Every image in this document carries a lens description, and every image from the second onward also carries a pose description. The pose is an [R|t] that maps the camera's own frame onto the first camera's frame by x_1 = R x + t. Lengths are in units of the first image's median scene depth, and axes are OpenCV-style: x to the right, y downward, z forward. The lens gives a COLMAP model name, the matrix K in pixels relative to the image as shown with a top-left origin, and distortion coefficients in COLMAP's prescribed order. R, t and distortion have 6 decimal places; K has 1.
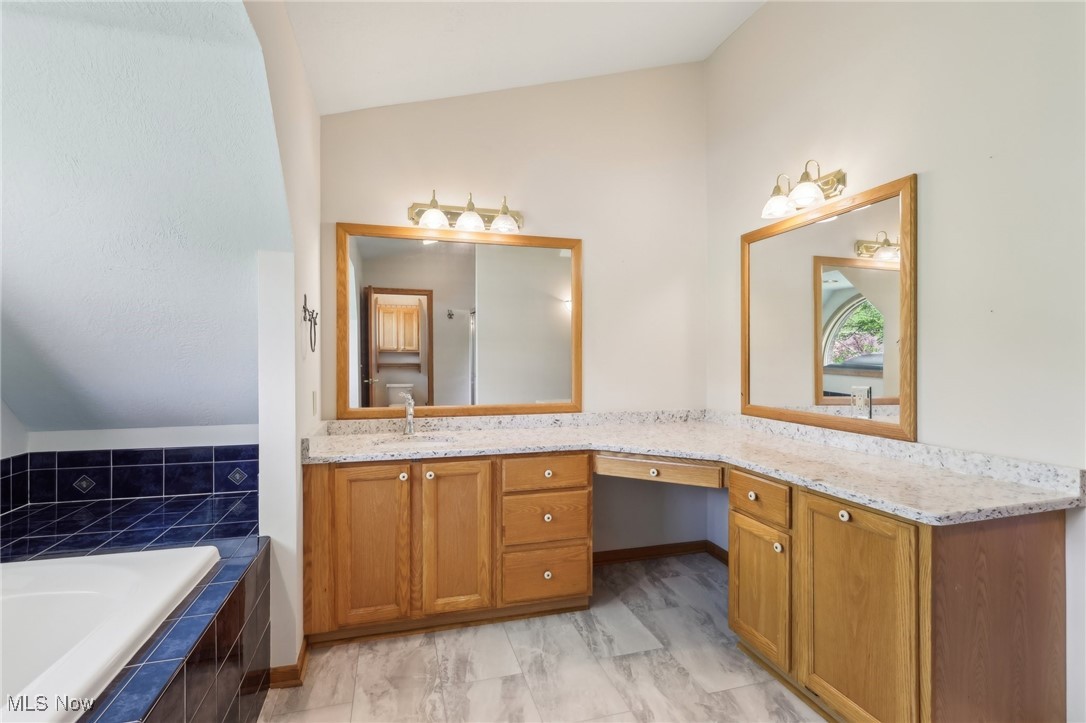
lens RADIAL K [[515.6, 0, 540.6], [0, 515.6, 361.7], [0, 0, 1]] dist [-0.002944, 0.003629]
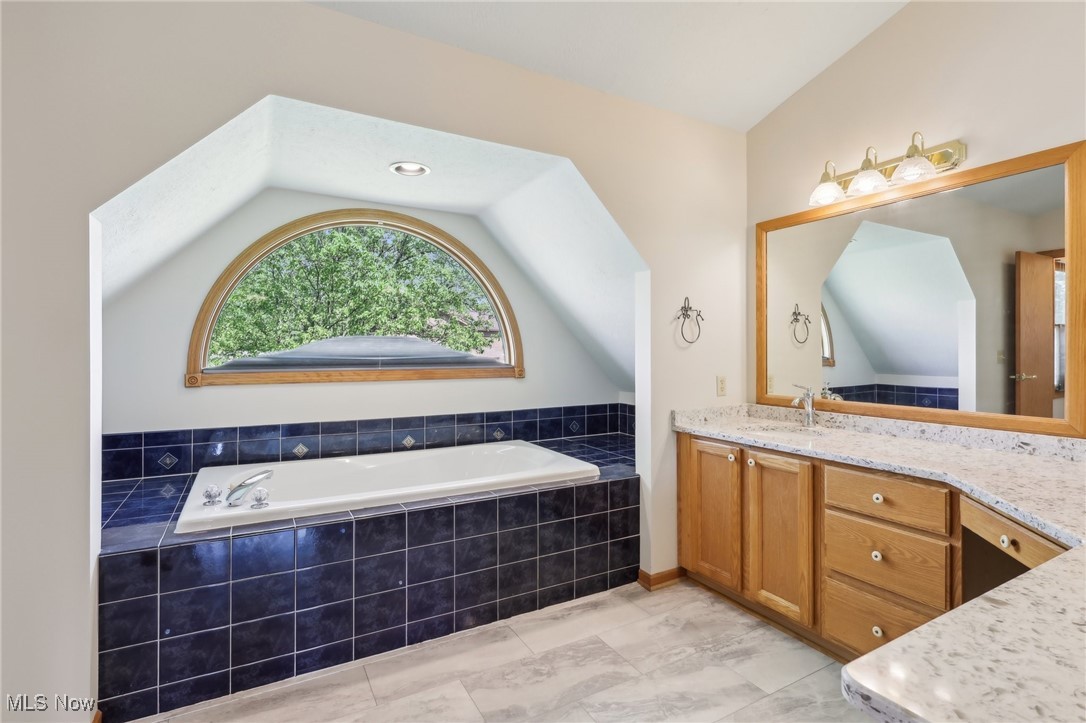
lens RADIAL K [[515.6, 0, 538.2], [0, 515.6, 354.2], [0, 0, 1]] dist [-0.002944, 0.003629]
pose [[0.218512, 0.005781, -0.975817, 0.666791], [-0.001995, 0.999983, 0.005477, 0.002046], [0.975832, 0.000750, 0.218520, 0.357880]]
